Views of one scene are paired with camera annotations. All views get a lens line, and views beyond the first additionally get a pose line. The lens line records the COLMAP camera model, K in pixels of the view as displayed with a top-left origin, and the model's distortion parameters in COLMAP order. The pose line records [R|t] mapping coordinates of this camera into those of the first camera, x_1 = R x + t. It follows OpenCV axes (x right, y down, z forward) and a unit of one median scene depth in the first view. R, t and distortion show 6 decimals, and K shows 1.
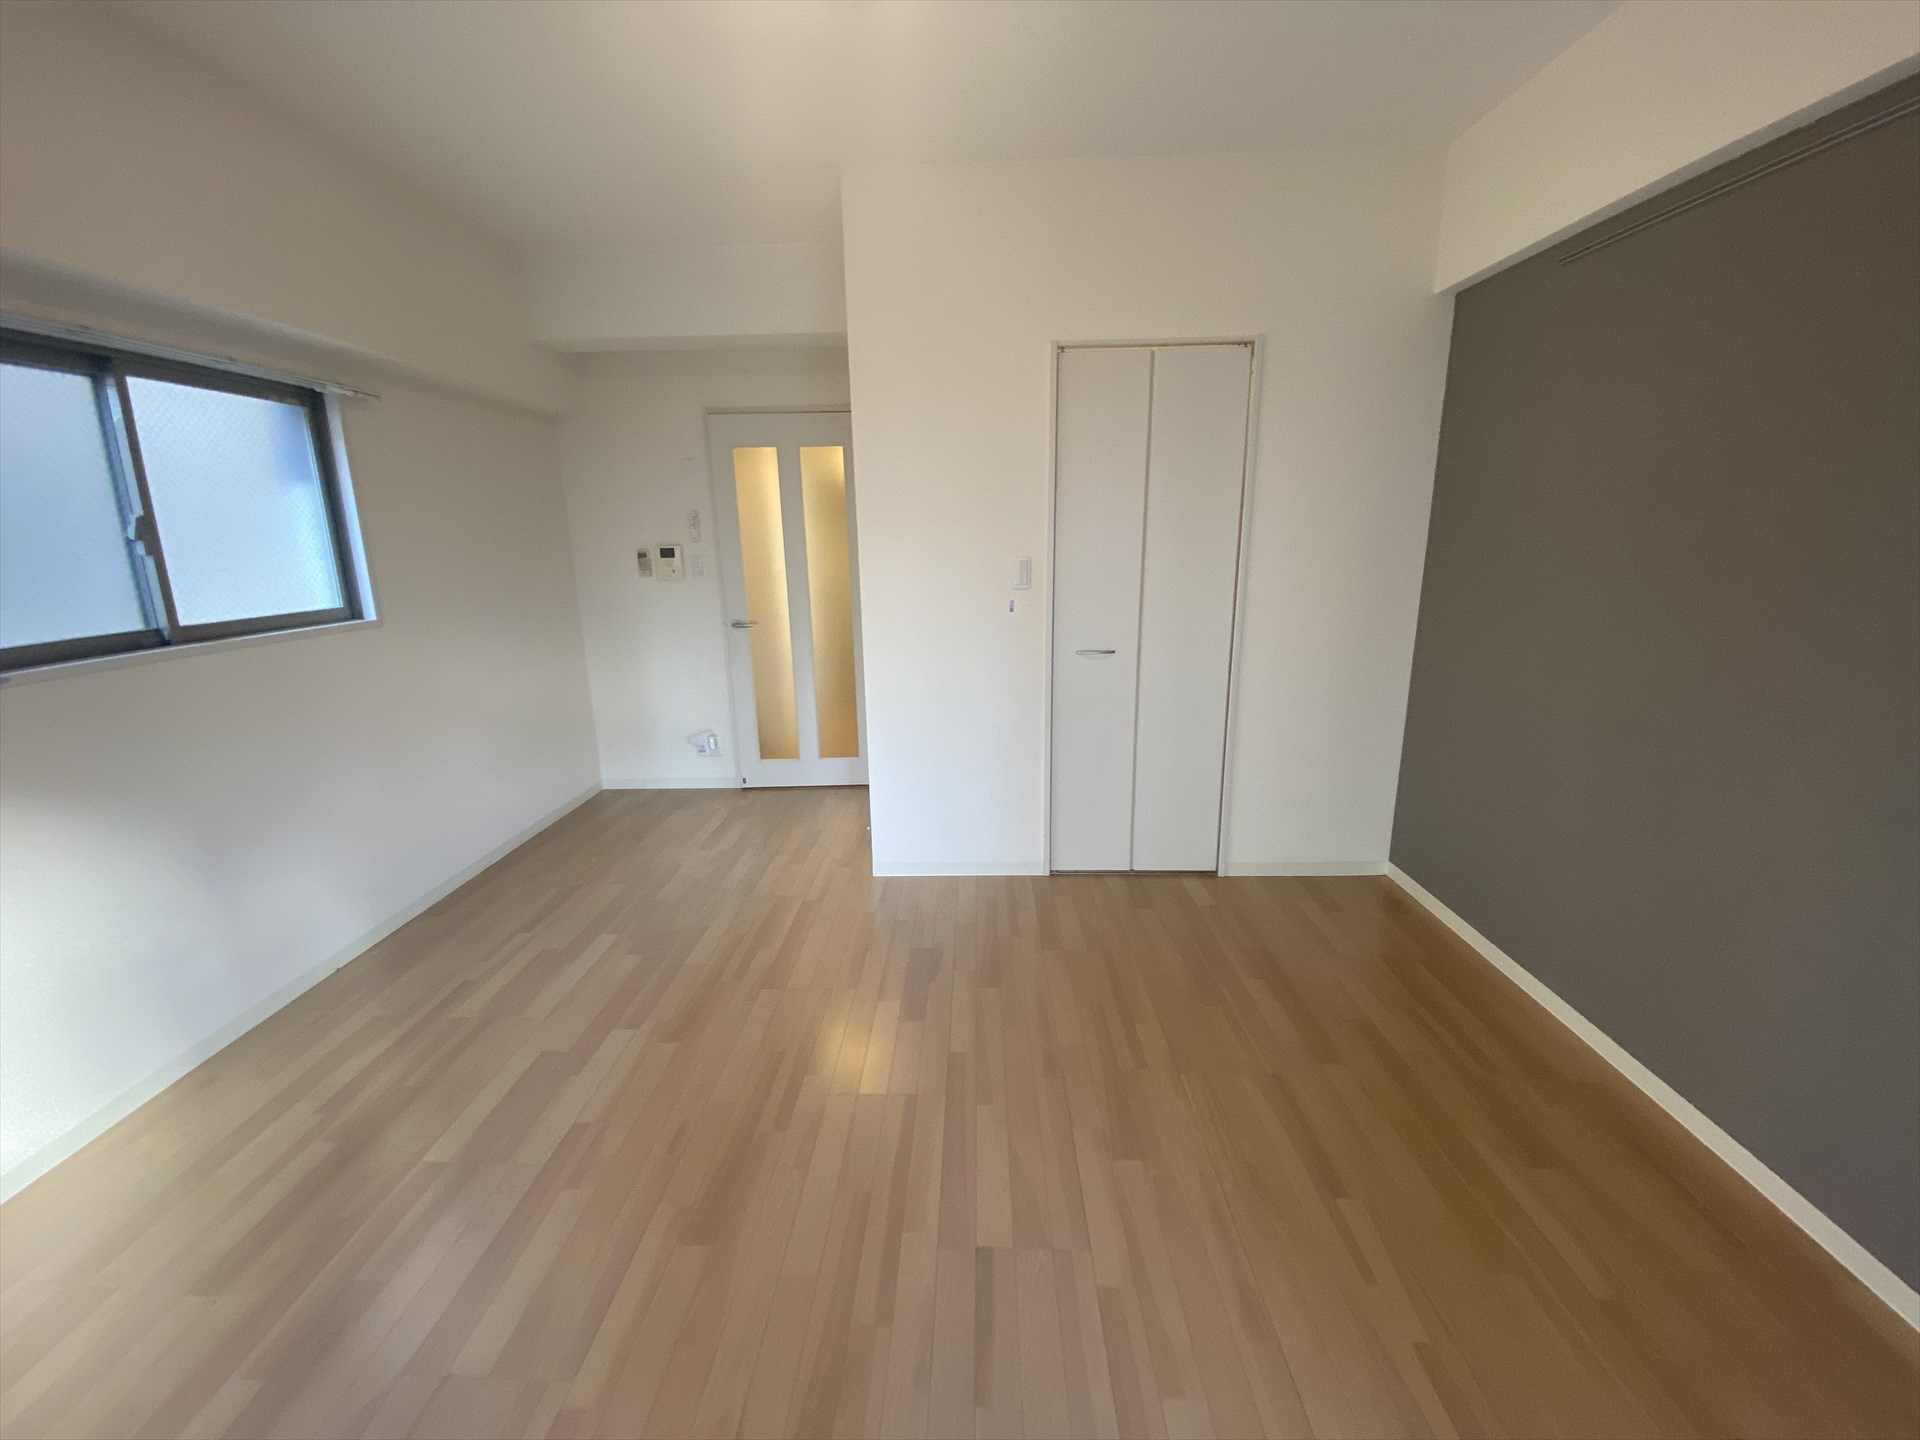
lens RADIAL K [[779.6, 0, 951.4], [0, 779.6, 722.6], [0, 0, 1]] dist [0.038193, -0.028673]
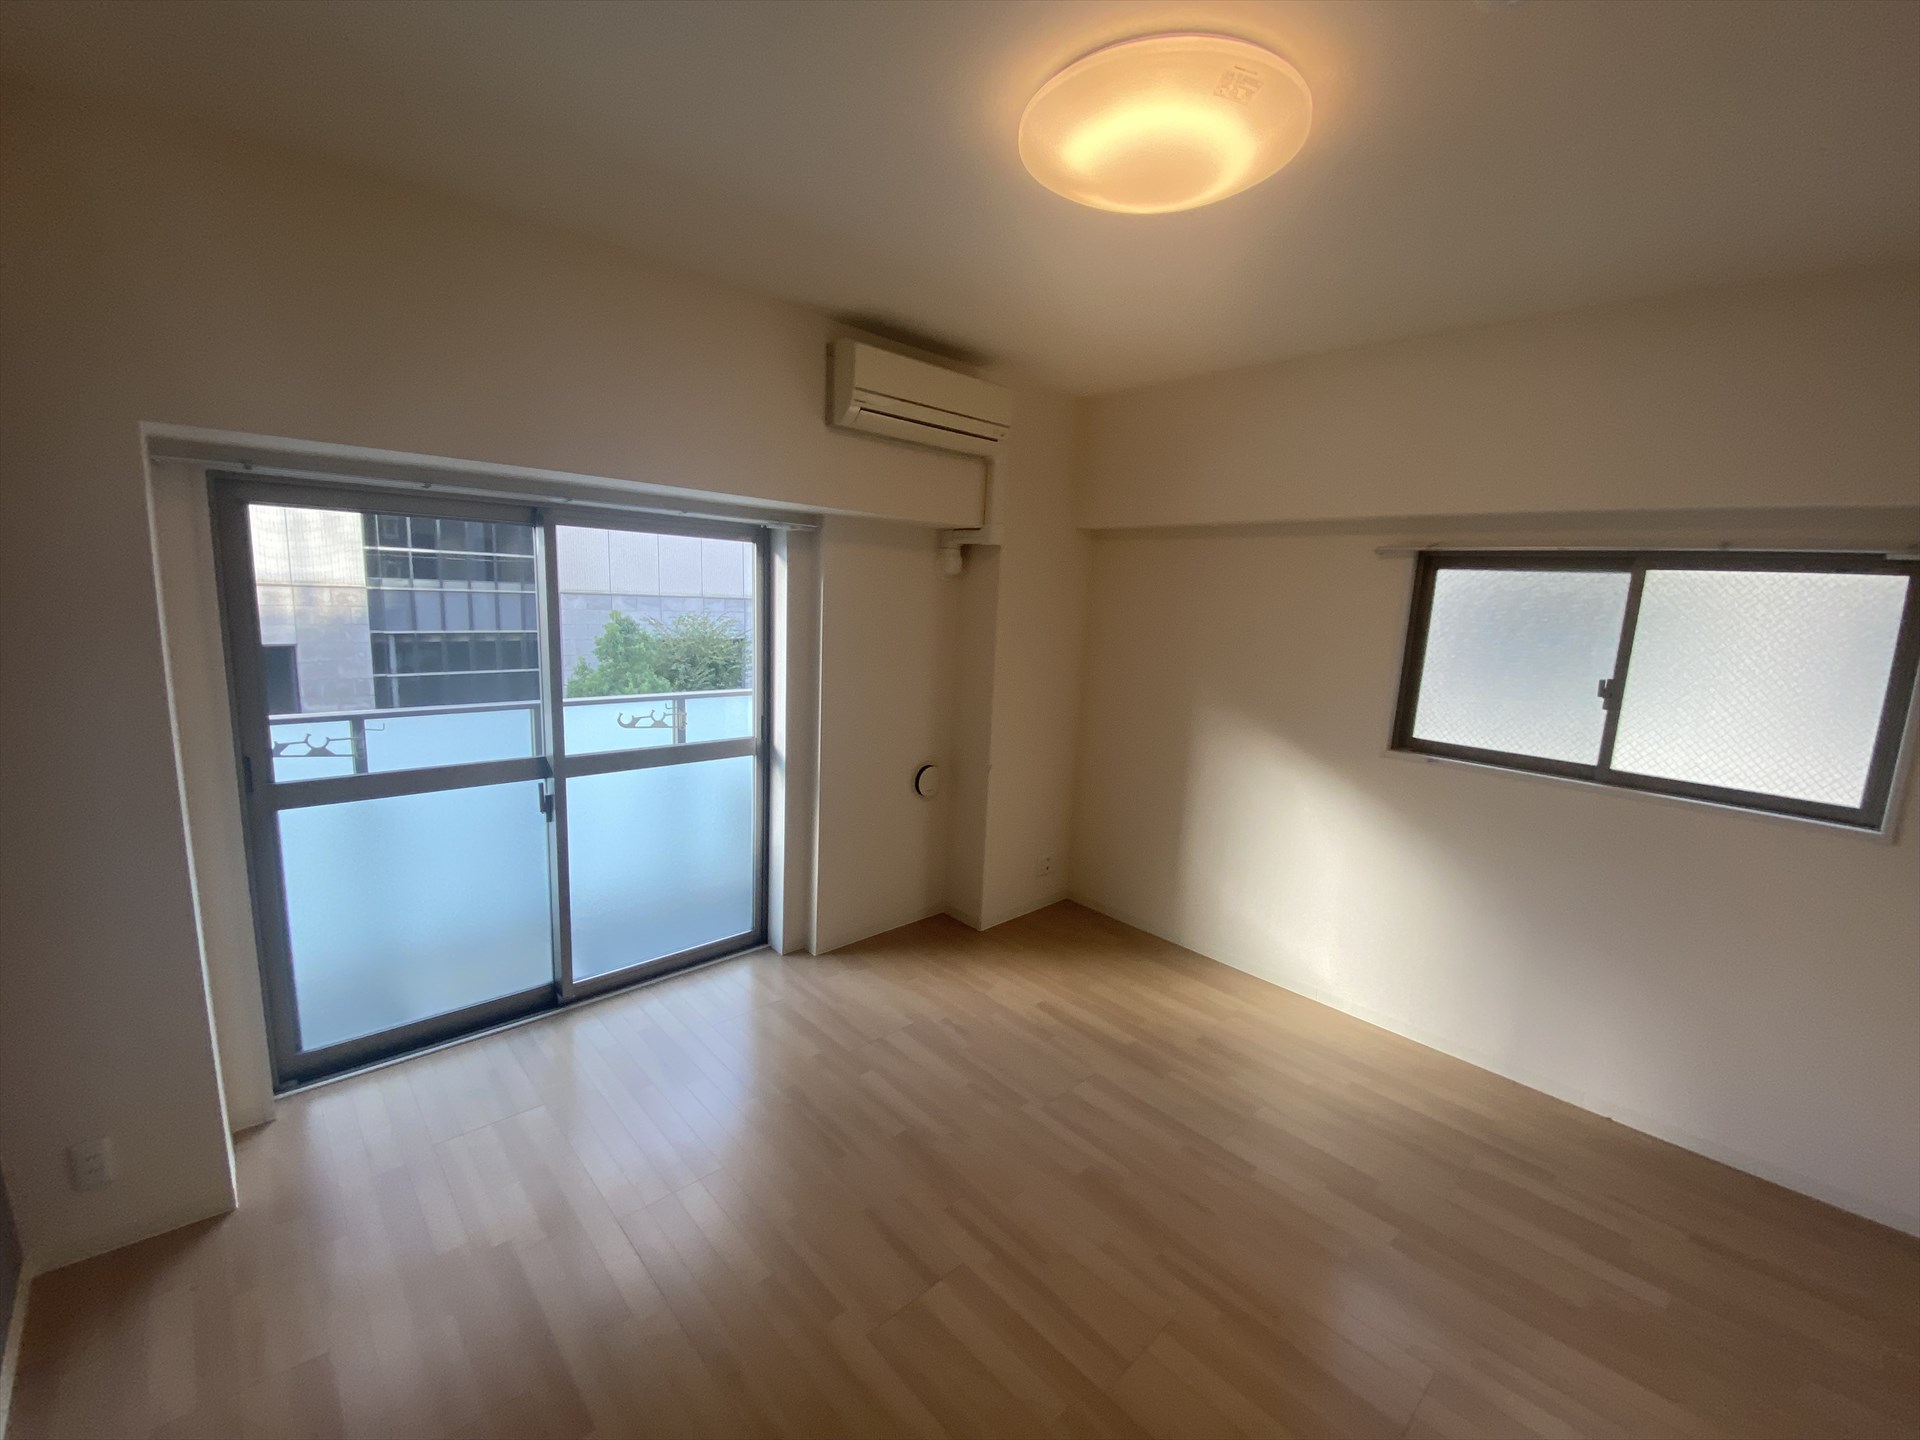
lens RADIAL K [[779.6, 0, 951.4], [0, 779.6, 722.6], [0, 0, 1]] dist [0.038193, -0.028673]
pose [[-0.704223, 0.108200, -0.701686, 0.424519], [-0.198592, 0.918849, 0.340996, -0.299269], [0.681639, 0.379486, -0.625586, 0.780912]]
